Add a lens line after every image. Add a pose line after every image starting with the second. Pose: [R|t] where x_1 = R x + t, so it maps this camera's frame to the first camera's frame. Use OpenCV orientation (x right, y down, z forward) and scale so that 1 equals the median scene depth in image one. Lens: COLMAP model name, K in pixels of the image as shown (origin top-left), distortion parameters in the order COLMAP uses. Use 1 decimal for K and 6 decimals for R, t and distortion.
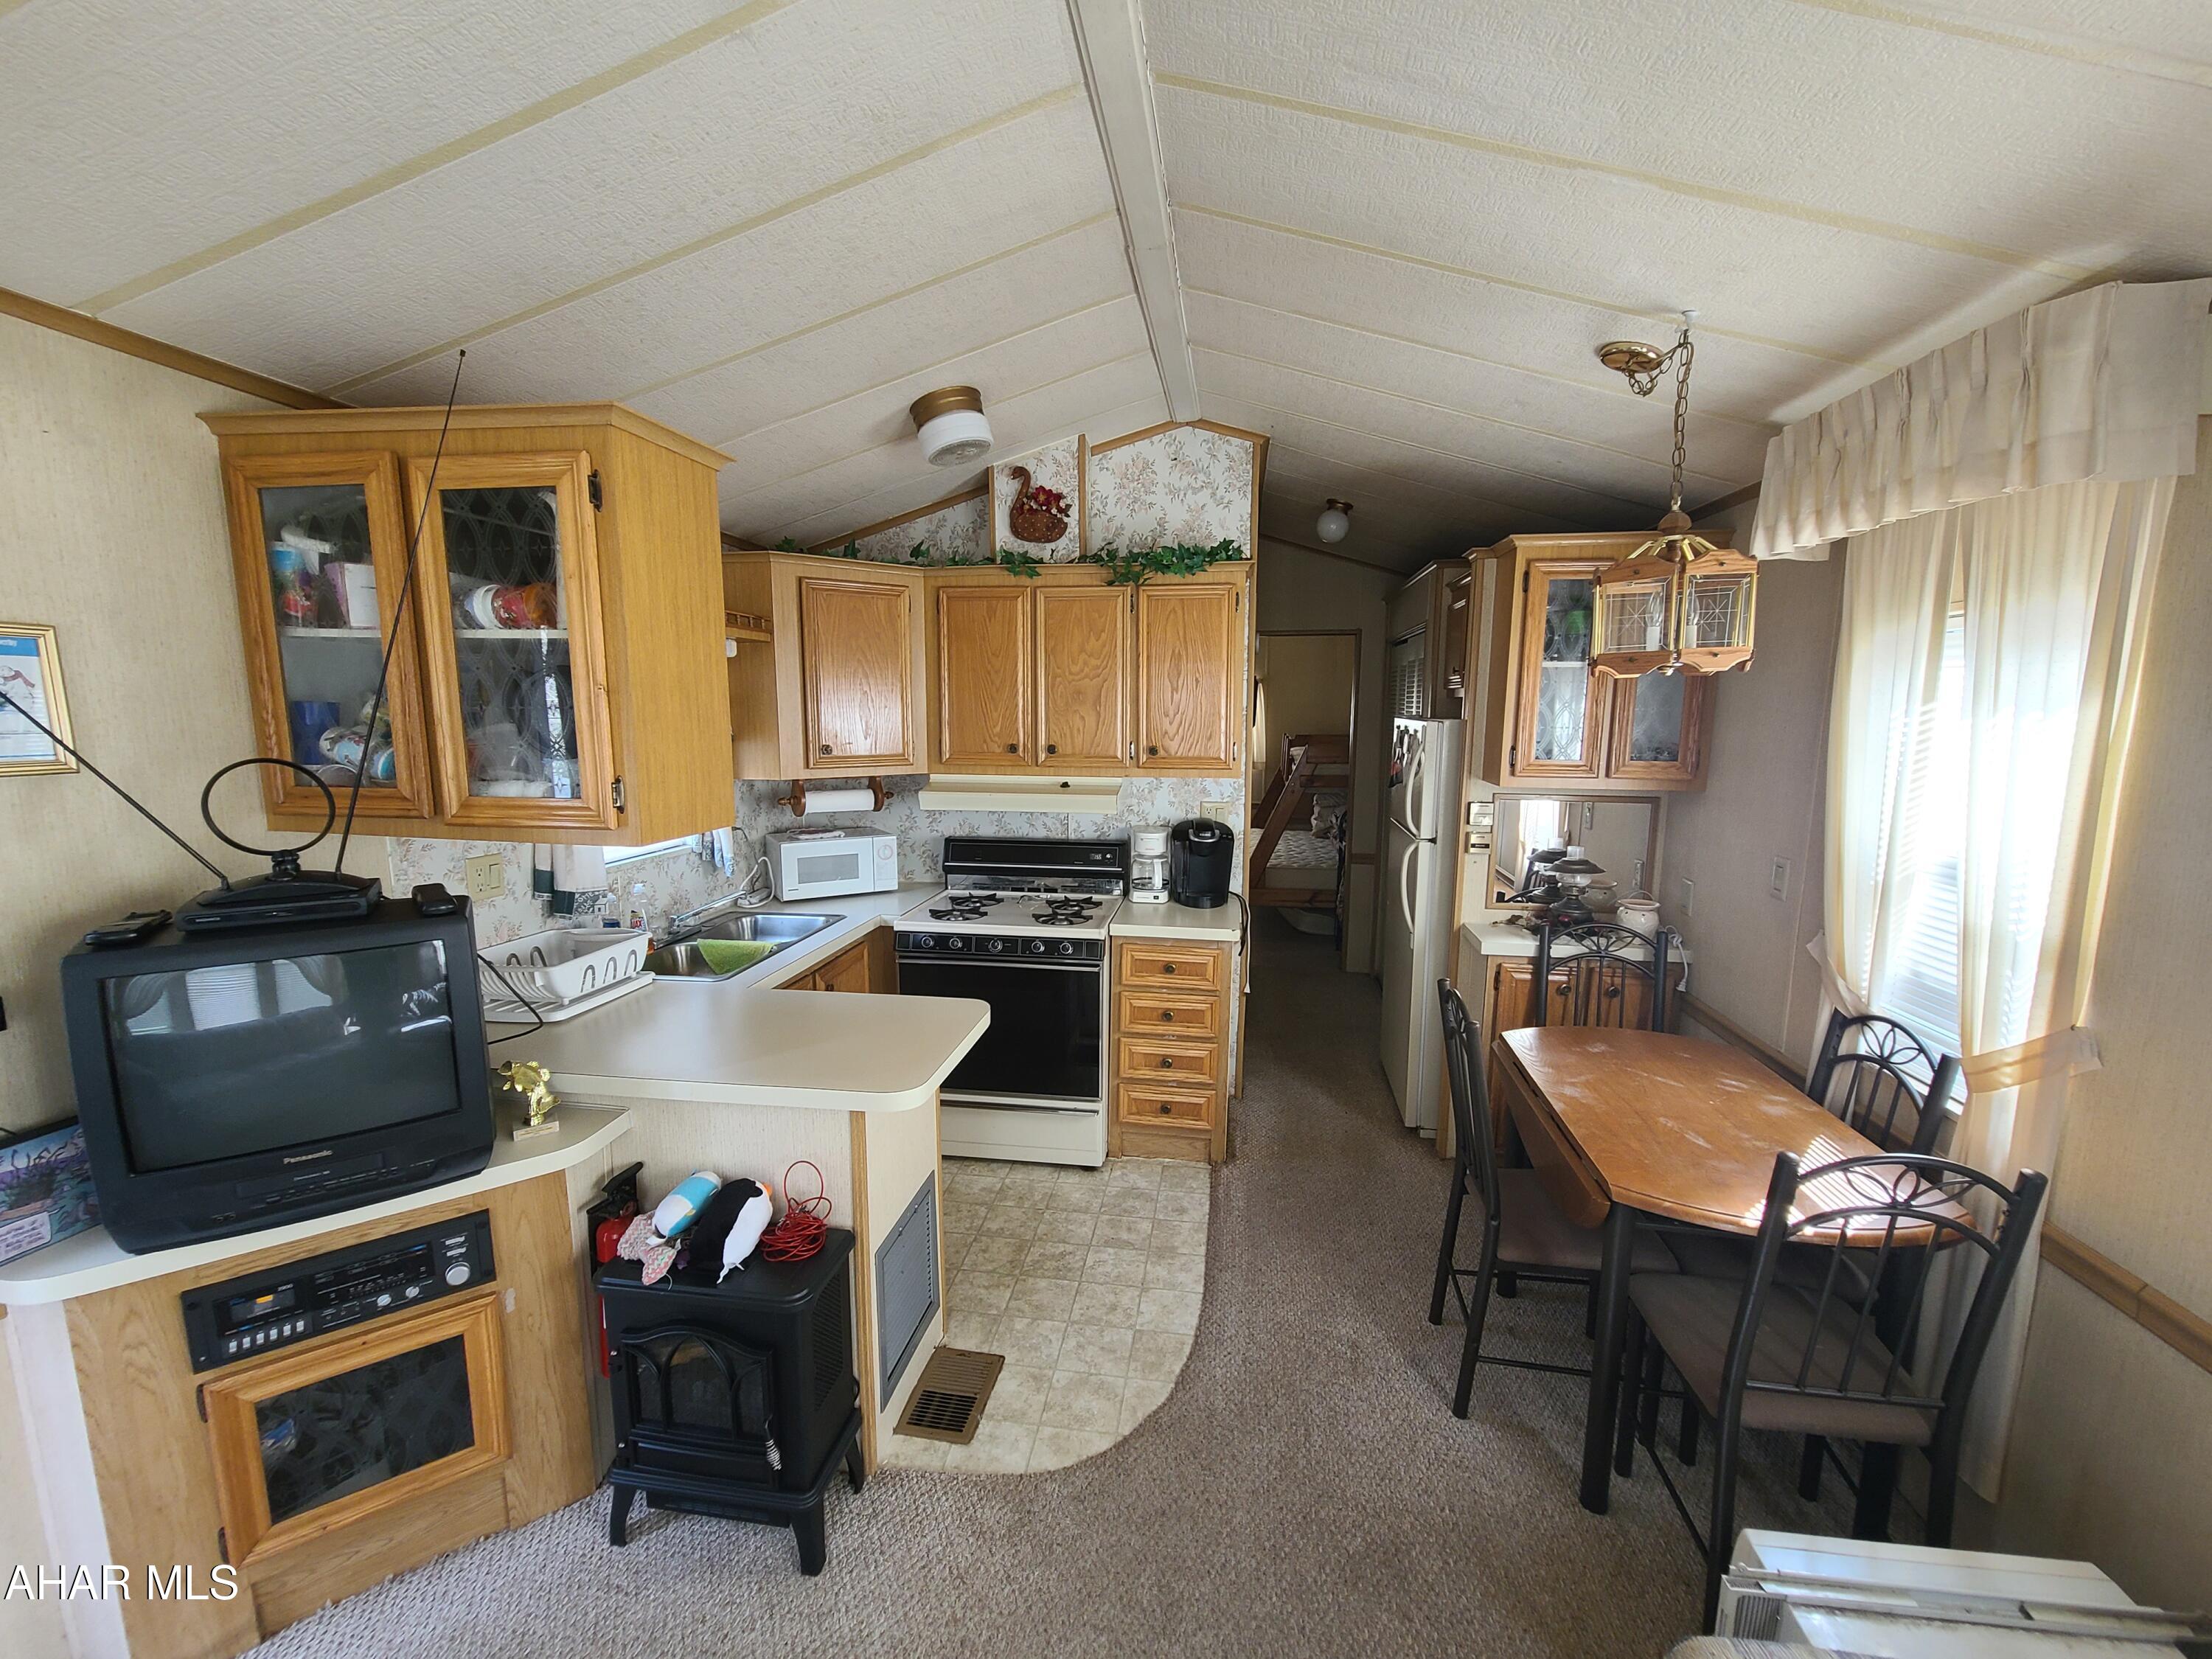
lens RADIAL K [[903.9, 0, 1113.3], [0, 903.9, 834.3], [0, 0, 1]] dist [-0.000418, -0.001196]
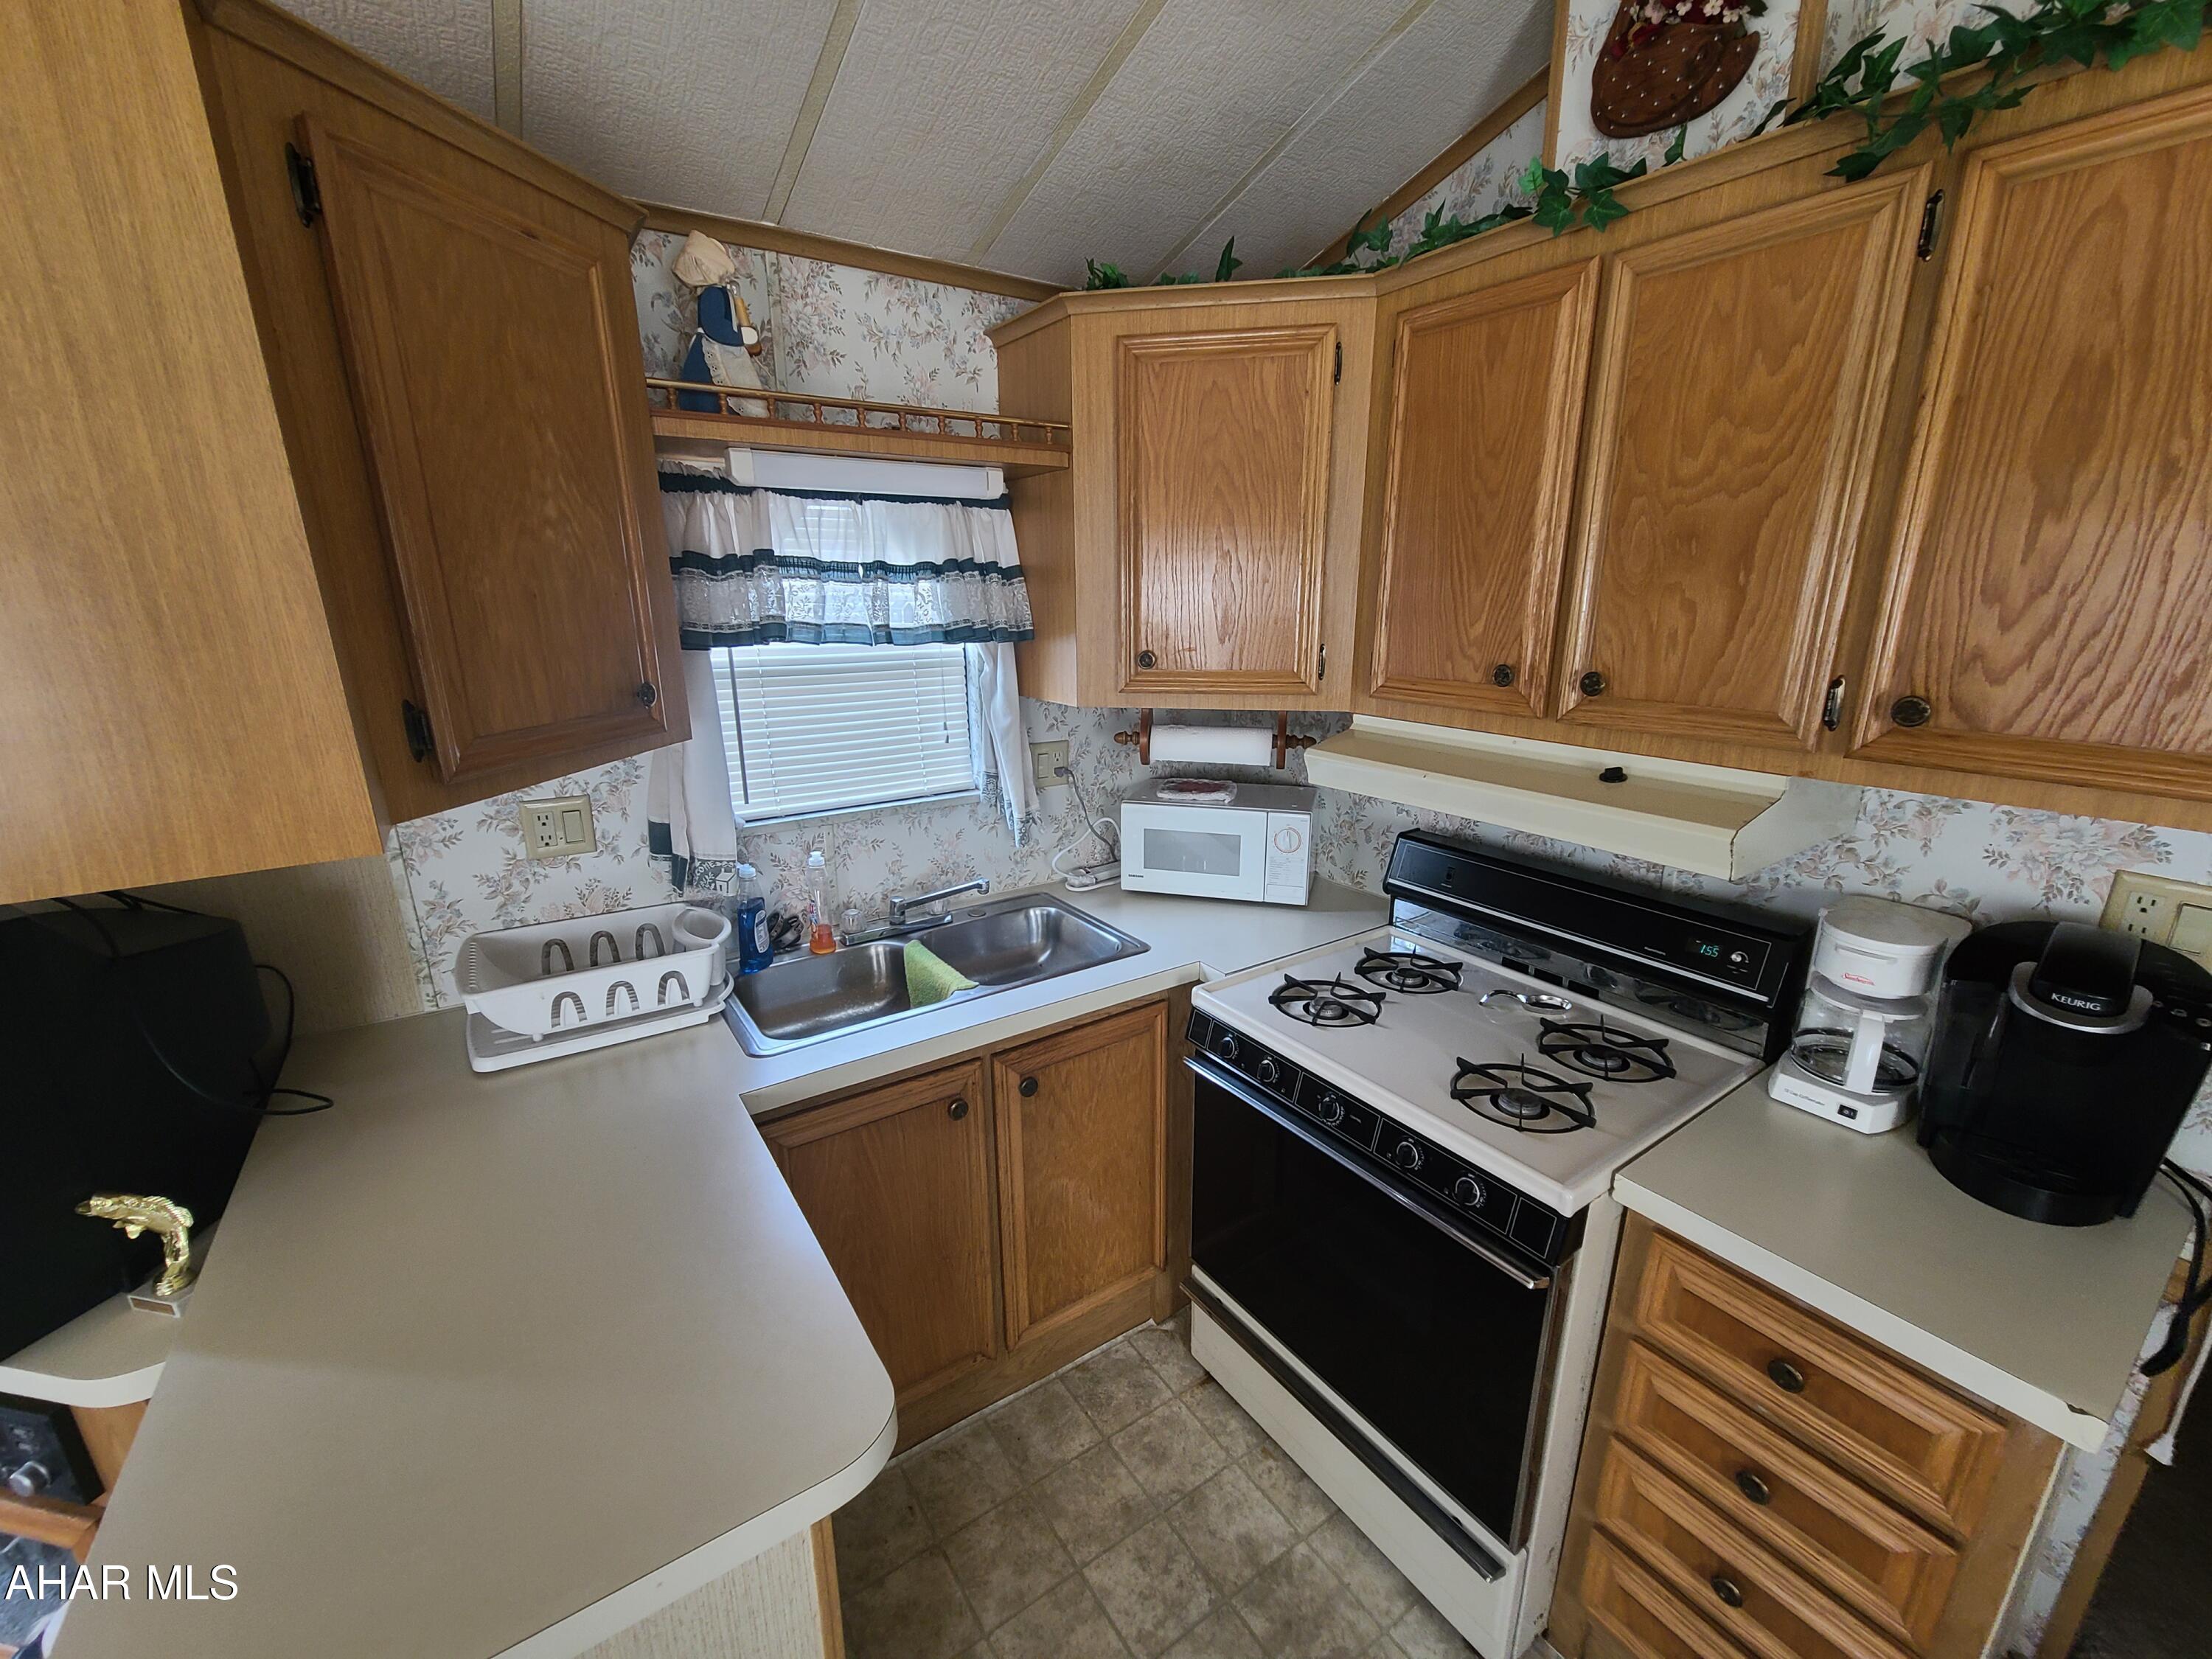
lens RADIAL K [[903.9, 0, 1105.8], [0, 903.9, 840.0], [0, 0, 1]] dist [-0.000418, -0.001196]
pose [[0.675799, 0.189959, -0.712188, 0.087139], [-0.092691, 0.980452, 0.173557, -0.075649], [0.731235, -0.051276, 0.680196, 0.565825]]
